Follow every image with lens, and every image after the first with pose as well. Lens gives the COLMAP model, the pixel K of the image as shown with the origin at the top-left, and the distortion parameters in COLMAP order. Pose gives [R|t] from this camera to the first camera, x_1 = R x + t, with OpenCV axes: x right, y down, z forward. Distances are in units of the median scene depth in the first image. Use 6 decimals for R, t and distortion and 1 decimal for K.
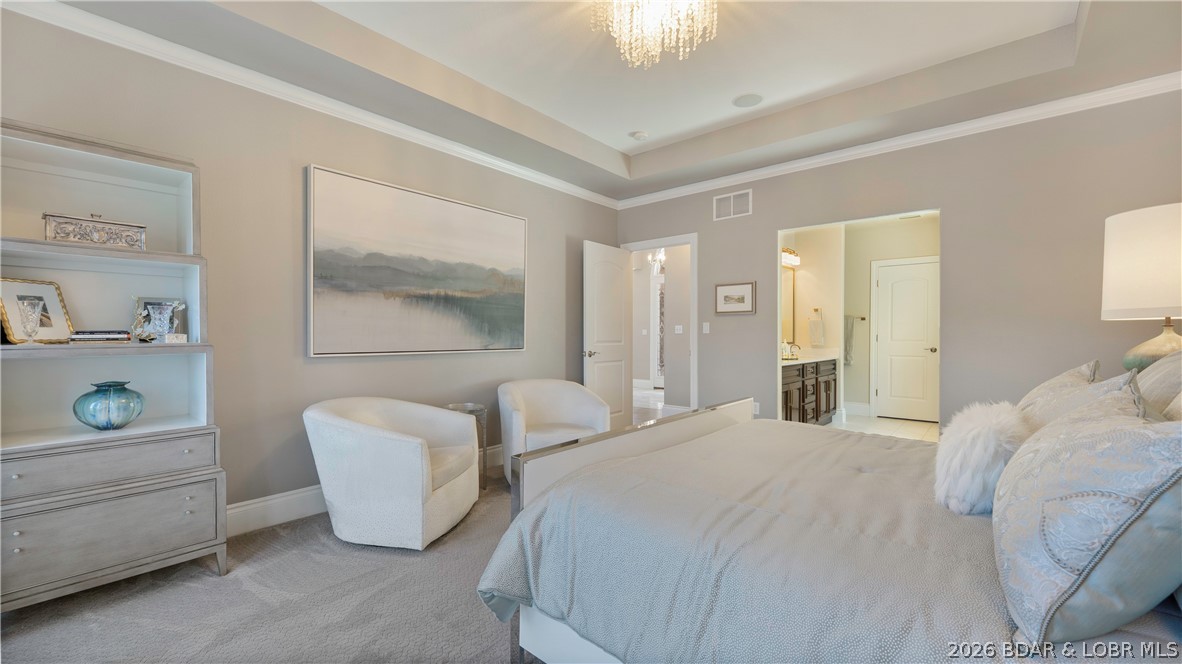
lens RADIAL K [[483.3, 0, 581.5], [0, 483.3, 341.6], [0, 0, 1]] dist [0.010548, -0.000035]
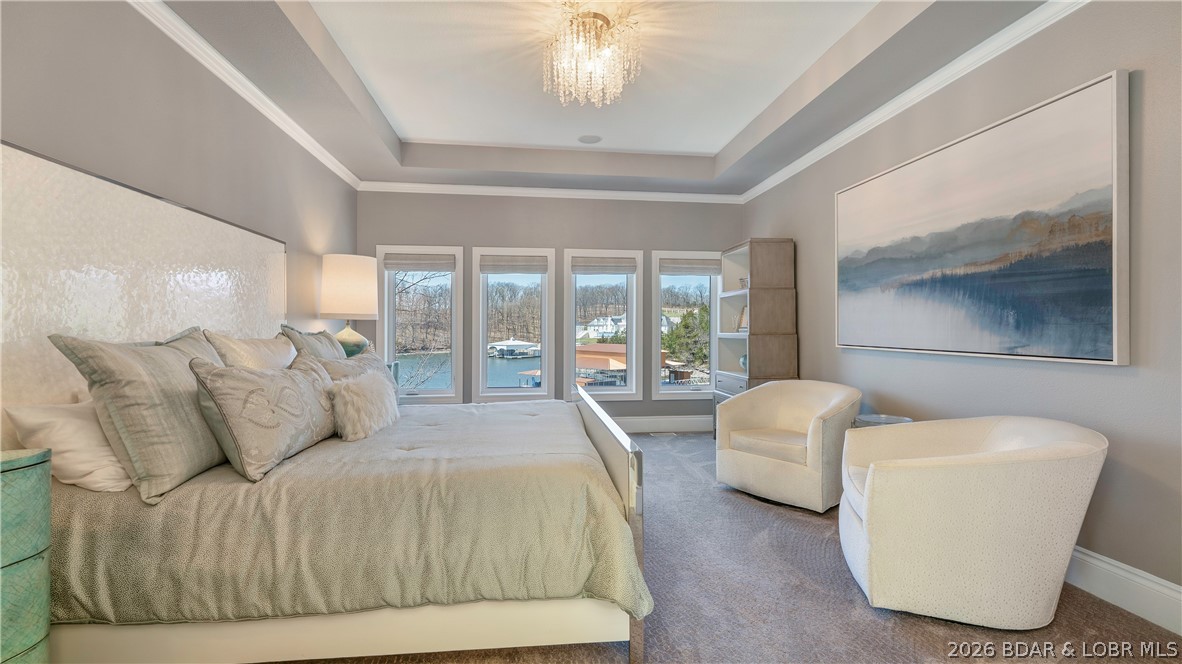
lens RADIAL K [[483.3, 0, 592.7], [0, 483.3, 331.1], [0, 0, 1]] dist [0.010548, -0.000035]
pose [[-0.658581, 0.005096, -0.752493, 0.619654], [-0.008561, 0.999862, 0.014263, -0.016982], [0.752461, 0.015835, -0.658446, 1.057700]]
